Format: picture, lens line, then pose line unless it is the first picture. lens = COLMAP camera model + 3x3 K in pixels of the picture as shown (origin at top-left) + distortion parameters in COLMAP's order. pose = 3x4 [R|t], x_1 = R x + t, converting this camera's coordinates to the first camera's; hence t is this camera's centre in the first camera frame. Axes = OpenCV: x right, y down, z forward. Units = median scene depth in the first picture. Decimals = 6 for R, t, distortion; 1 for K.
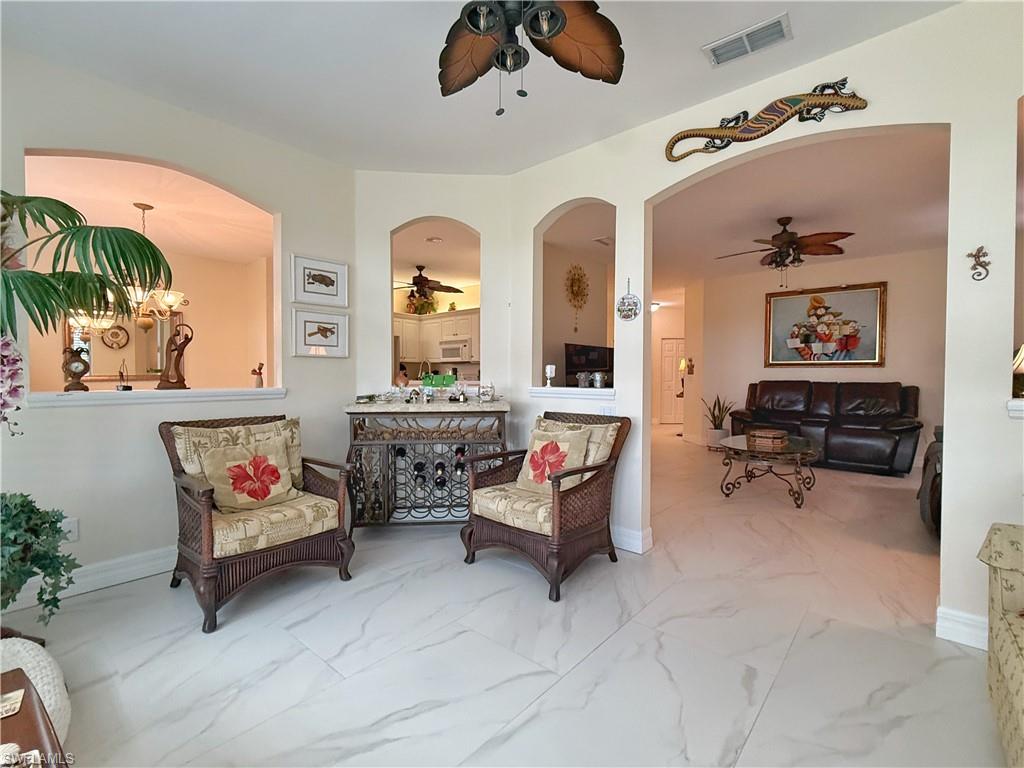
lens RADIAL K [[471.1, 0, 507.2], [0, 471.1, 384.9], [0, 0, 1]] dist [0.000354, 0.000538]
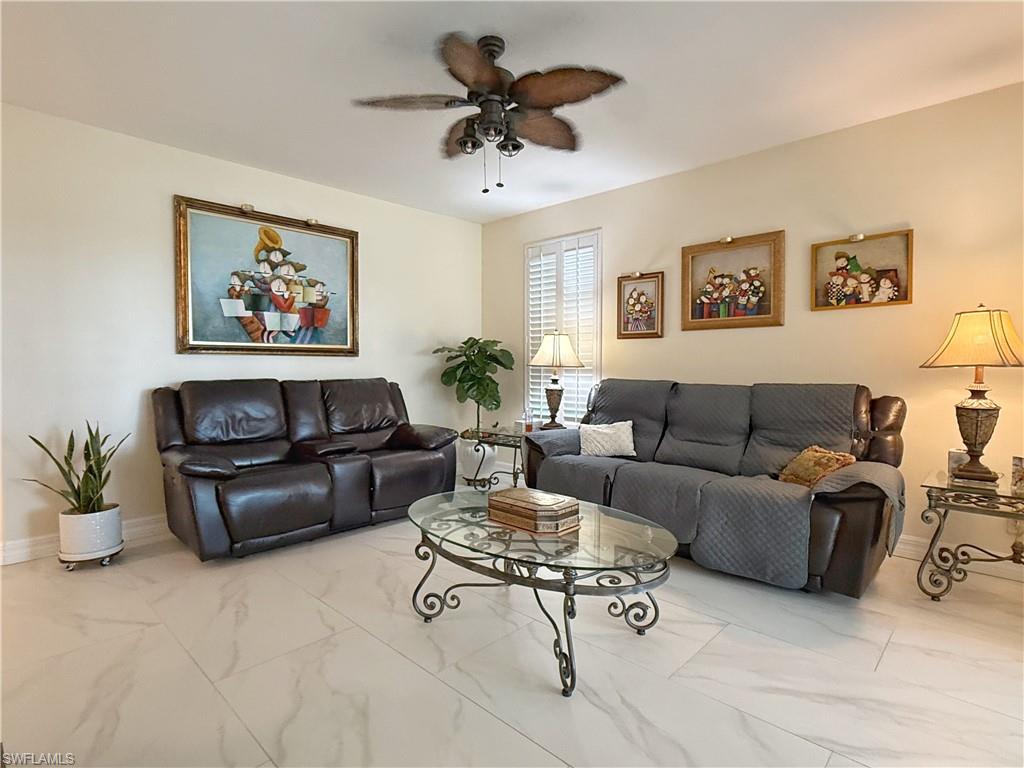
lens RADIAL K [[527.4, 0, 507.6], [0, 527.4, 383.8], [0, 0, 1]] dist [-0.001197, -0.000165]
pose [[0.036040, -0.041823, 0.998475, 0.044817], [0.019169, 0.998969, 0.041152, -0.032383], [-0.999167, 0.017656, 0.036804, 0.976312]]
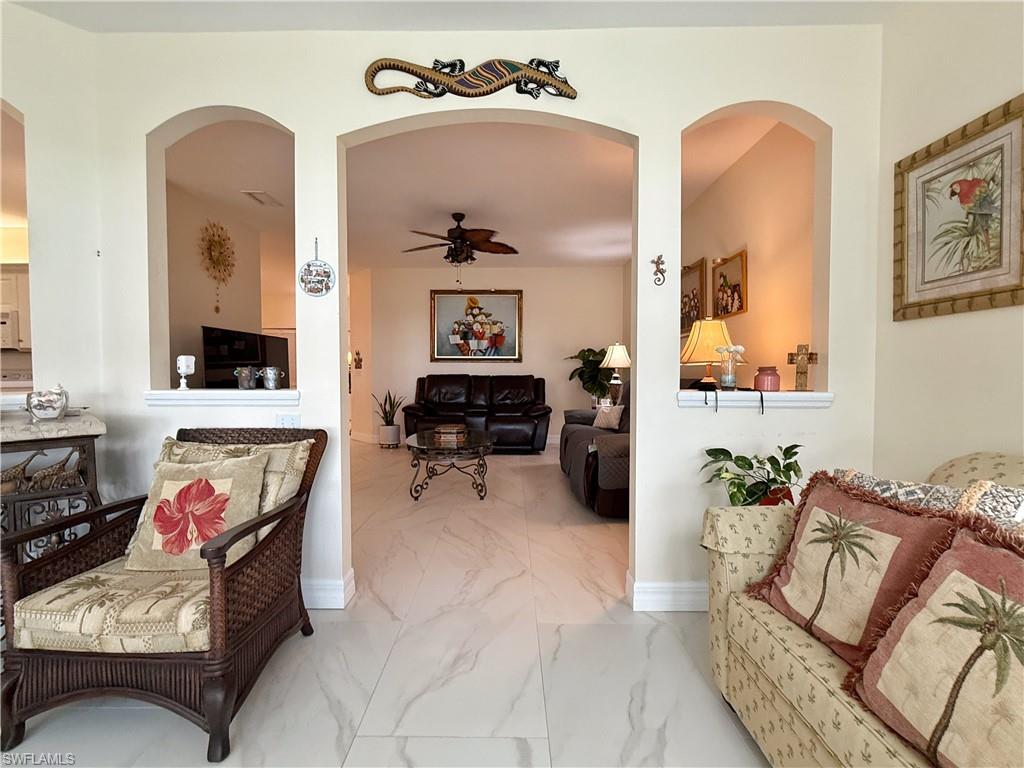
lens RADIAL K [[471.1, 0, 513.9], [0, 471.1, 384.7], [0, 0, 1]] dist [0.000354, 0.000538]
pose [[0.747893, -0.024624, 0.663362, -0.001272], [0.016276, 0.999692, 0.018759, -0.005325], [-0.663620, -0.003233, 0.748063, 0.165548]]
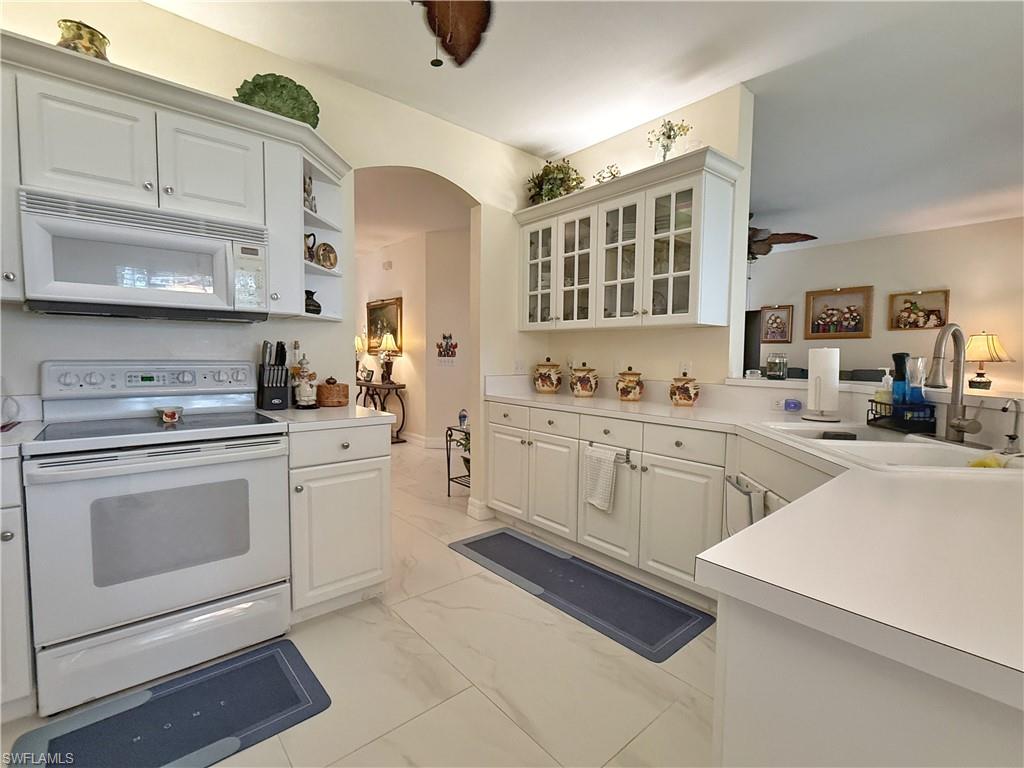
lens RADIAL K [[471.1, 0, 511.2], [0, 471.1, 385.3], [0, 0, 1]] dist [0.000354, 0.000538]
pose [[0.132822, -0.064723, 0.989024, -0.554377], [0.009036, 0.997903, 0.064090, -0.042167], [-0.991099, 0.000424, 0.133128, 1.389836]]
